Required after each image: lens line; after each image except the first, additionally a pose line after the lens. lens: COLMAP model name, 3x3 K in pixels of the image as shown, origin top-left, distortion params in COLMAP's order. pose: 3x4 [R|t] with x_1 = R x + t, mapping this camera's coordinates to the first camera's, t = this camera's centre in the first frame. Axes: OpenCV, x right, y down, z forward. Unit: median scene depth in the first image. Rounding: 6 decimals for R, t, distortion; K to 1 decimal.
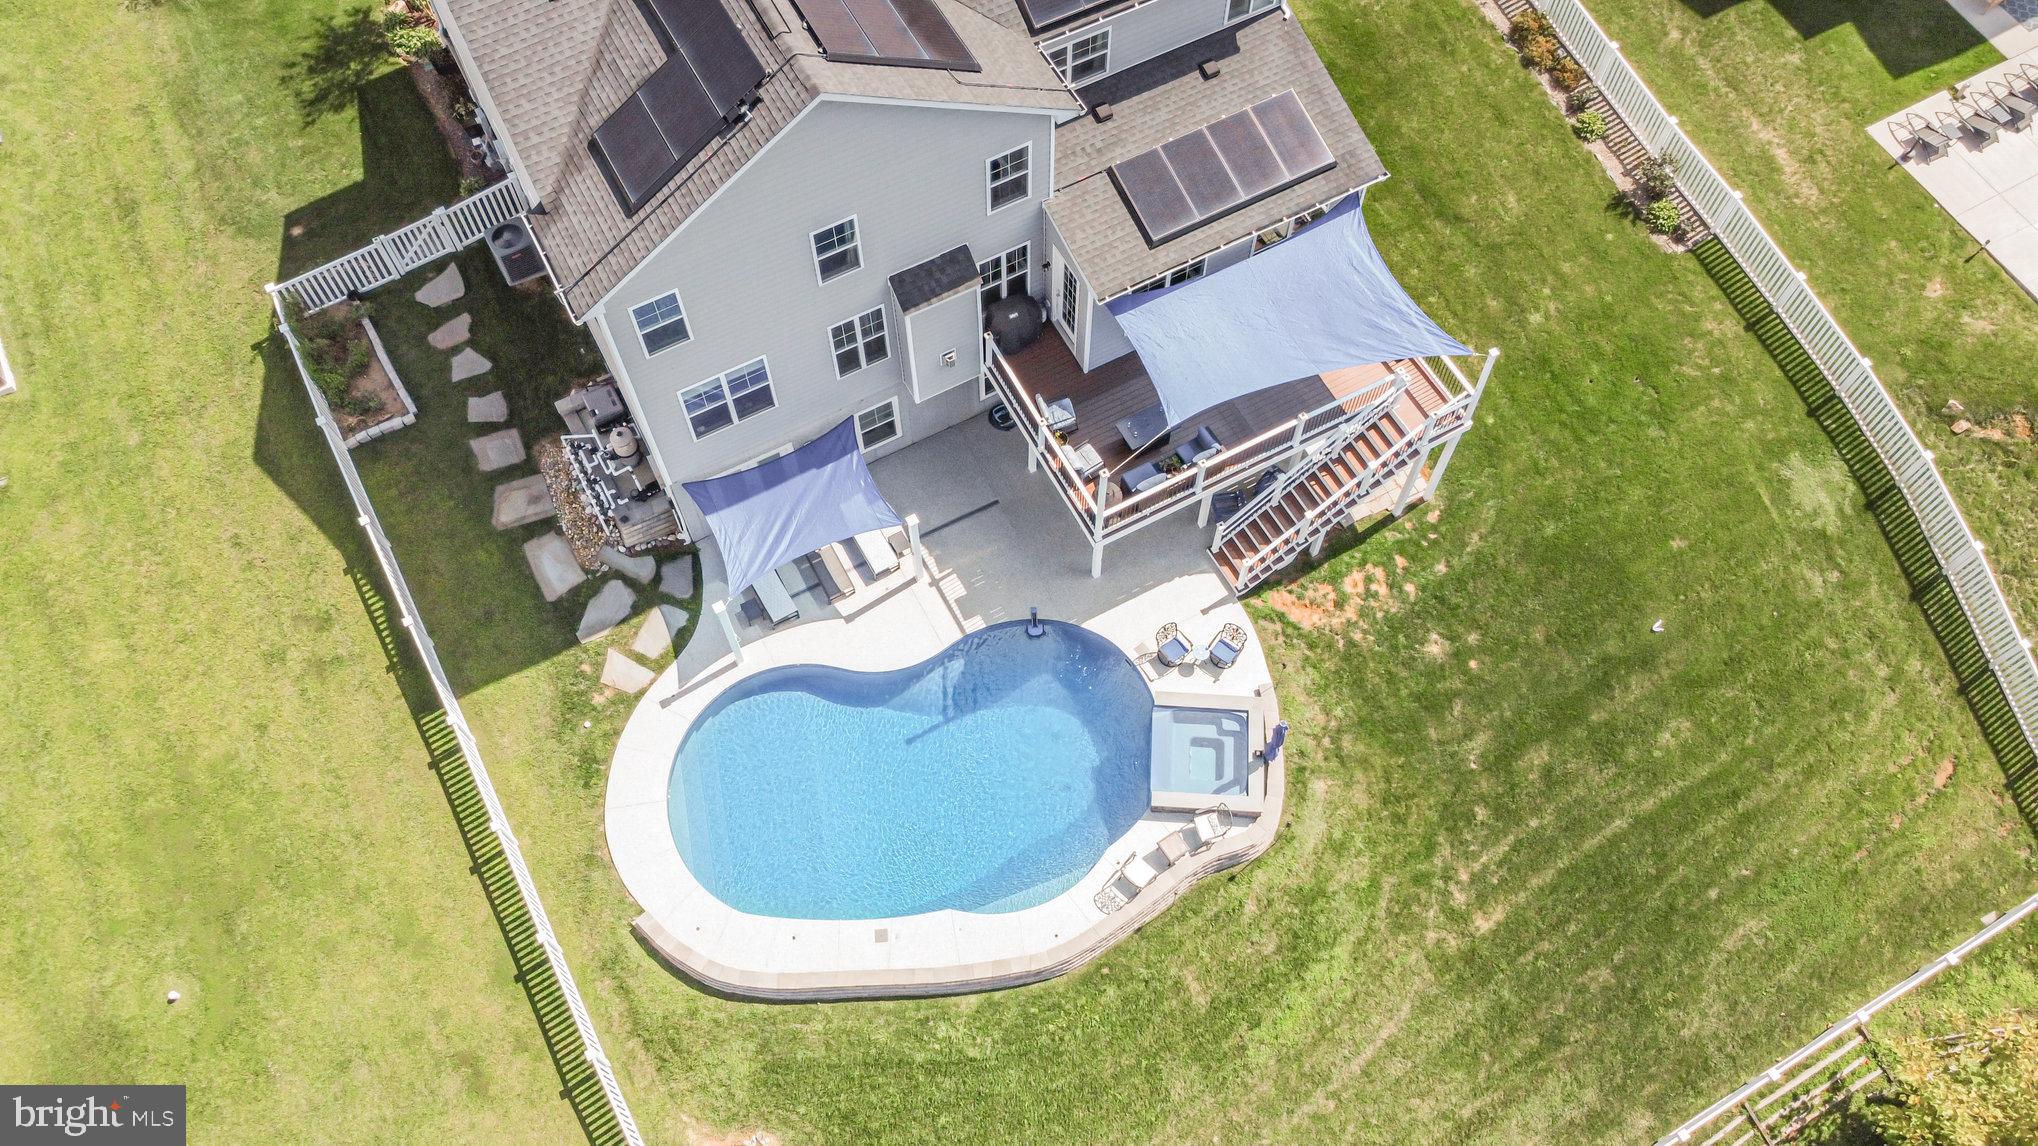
lens RADIAL K [[1552.7, 0, 1013.4], [0, 1552.7, 570.0], [0, 0, 1]] dist [-0.002014, -0.001051]
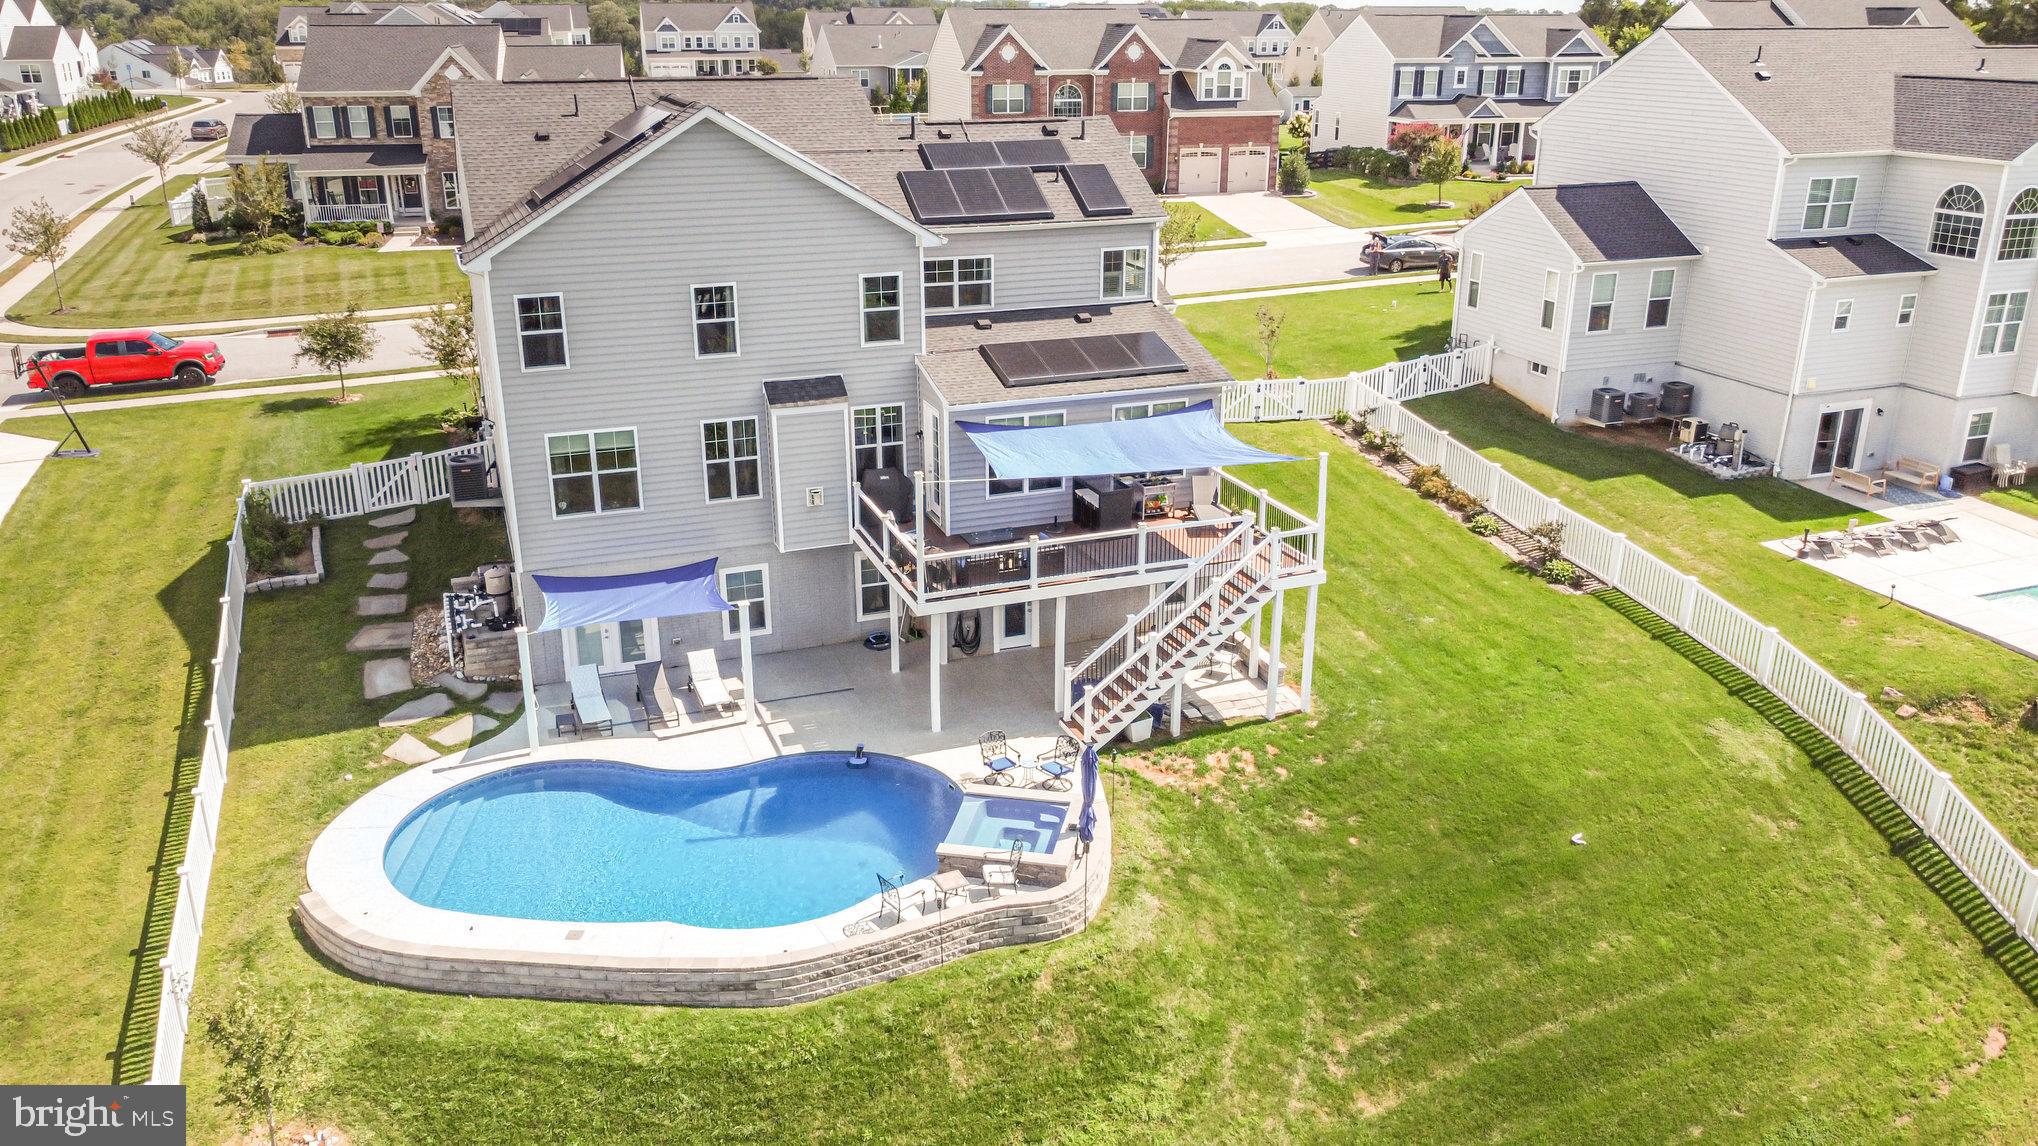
lens RADIAL K [[1552.7, 0, 1014.1], [0, 1552.7, 566.2], [0, 0, 1]] dist [-0.002014, -0.001051]
pose [[0.991465, 0.049836, -0.120476, 0.206676], [-0.118924, 0.724412, -0.679032, 0.556821], [0.053434, 0.687564, 0.724155, 0.265702]]
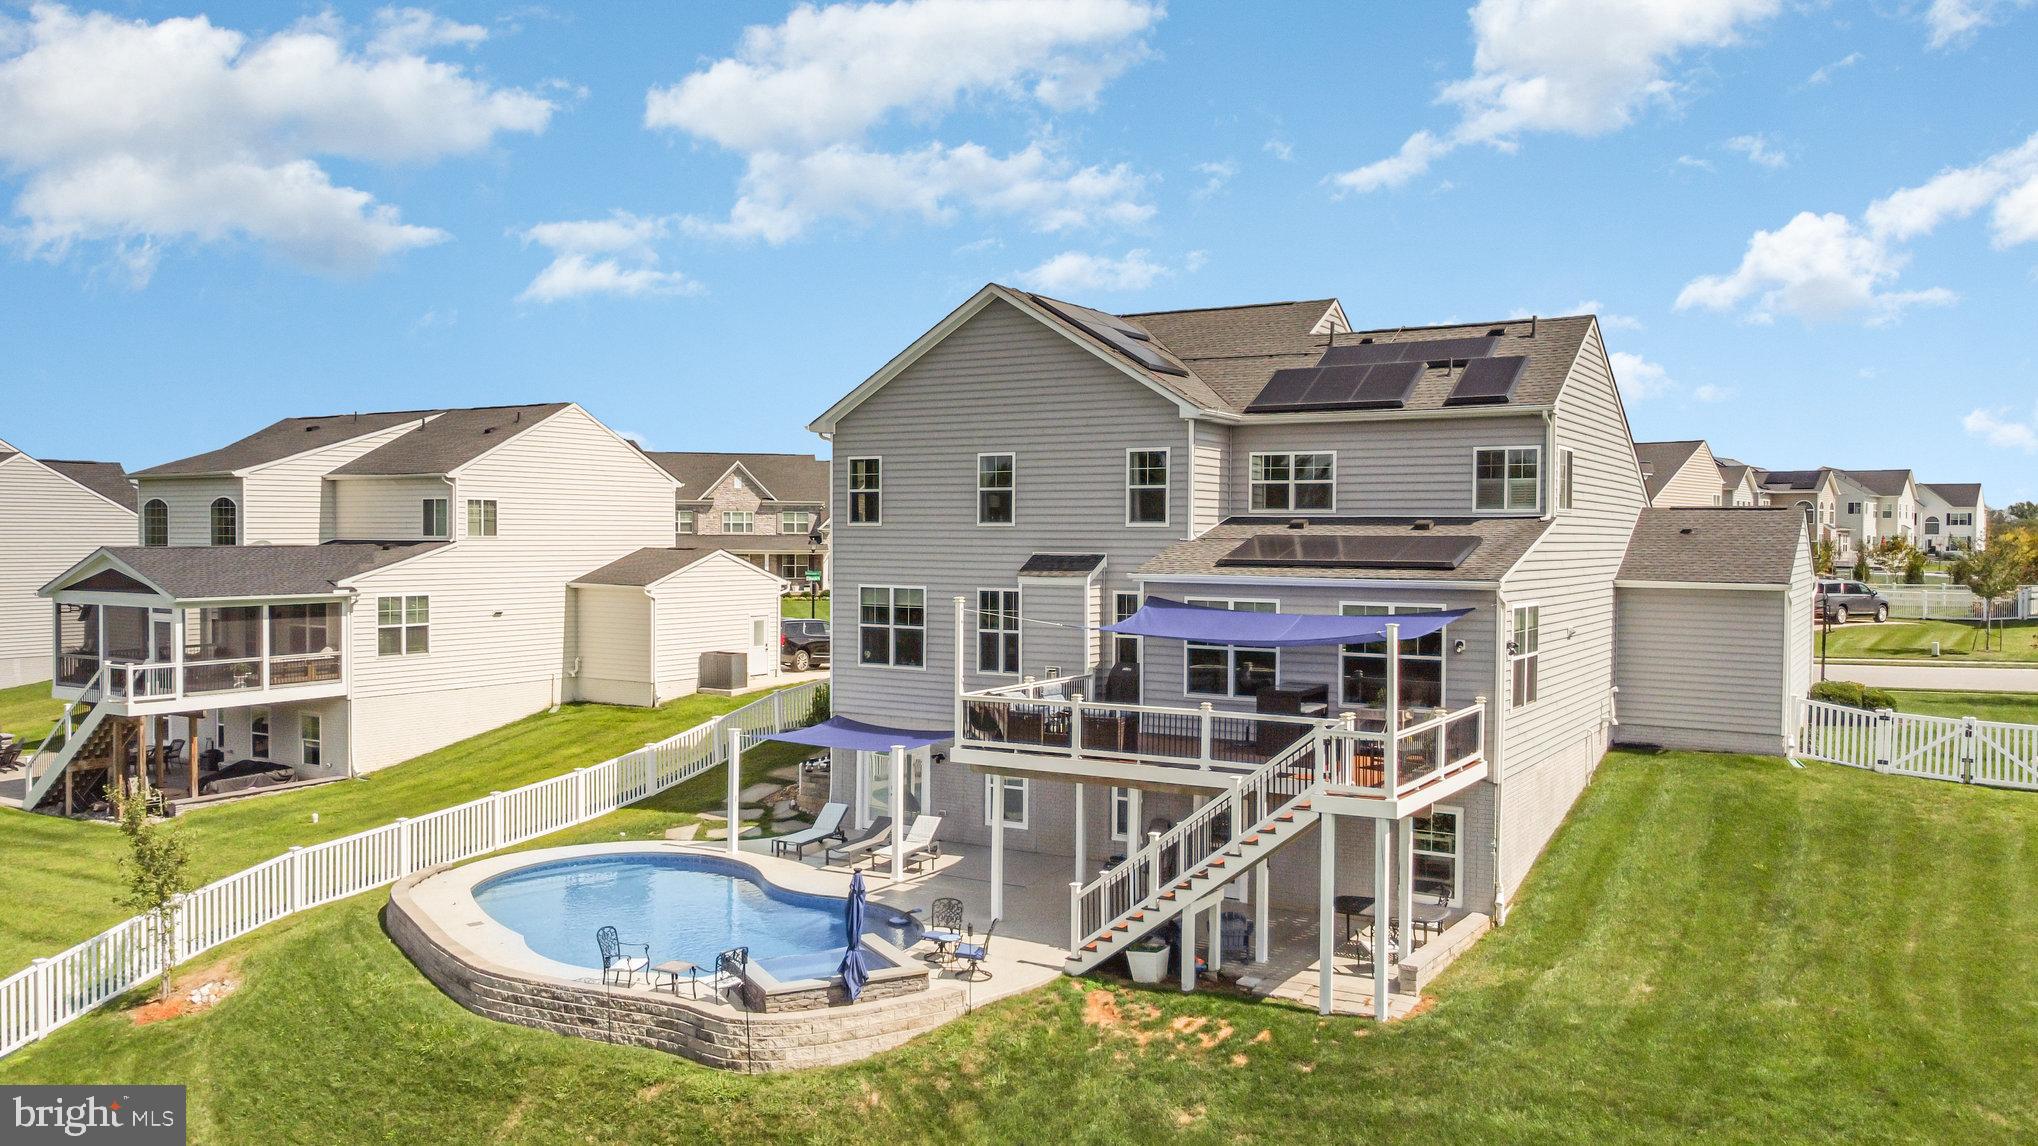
lens RADIAL K [[1552.7, 0, 1016.2], [0, 1552.7, 570.4], [0, 0, 1]] dist [-0.002014, -0.001051]
pose [[0.507483, 0.028786, -0.861181, 0.742345], [-0.773534, 0.455533, -0.440607, 0.265671], [0.379613, 0.889753, 0.253443, 0.643529]]
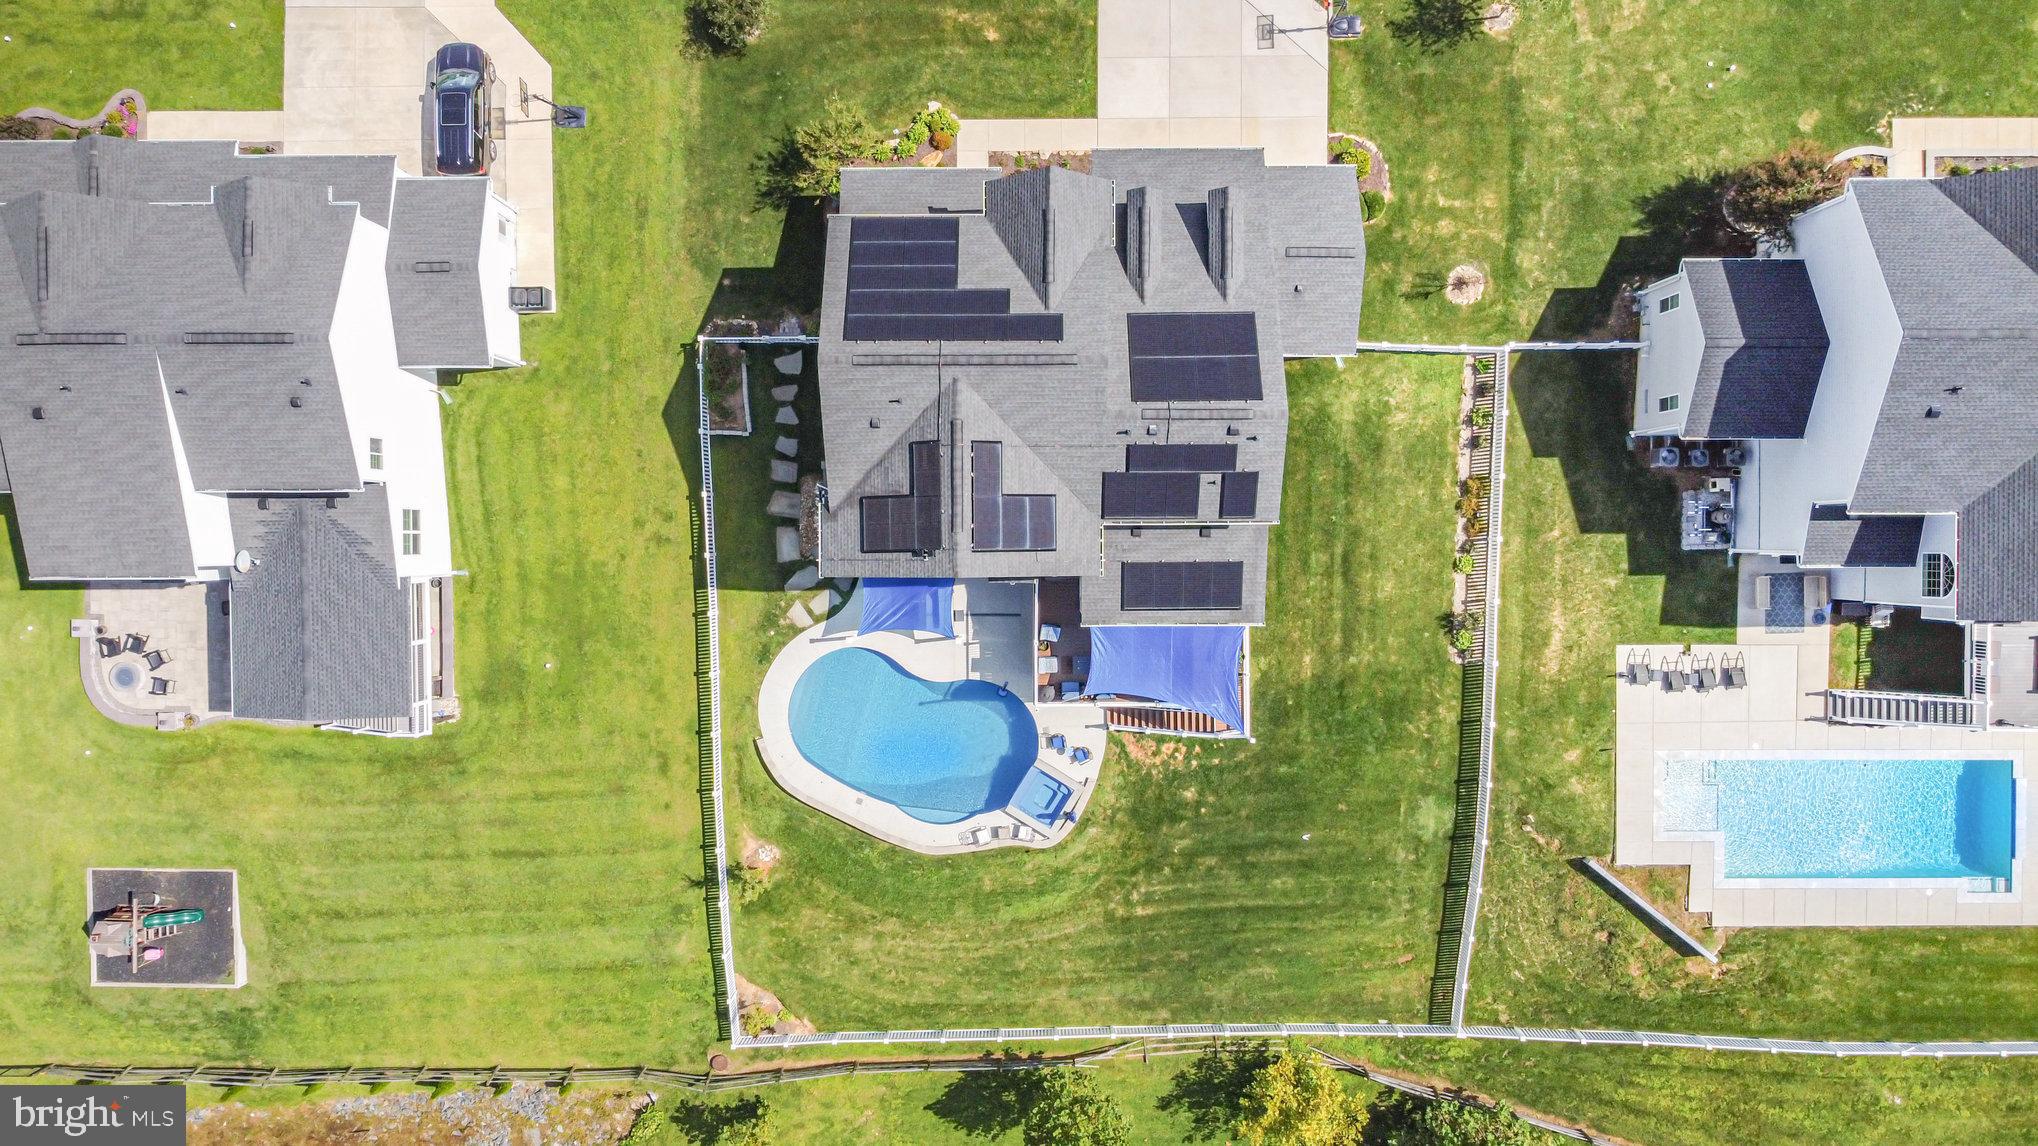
lens RADIAL K [[1552.7, 0, 1011.3], [0, 1552.7, 563.7], [0, 0, 1]] dist [-0.002014, -0.001051]
pose [[0.884247, 0.467004, 0.003923, -0.055882], [-0.414488, 0.780885, 0.467352, -0.955818], [0.215192, -0.414880, 0.884063, -0.587680]]
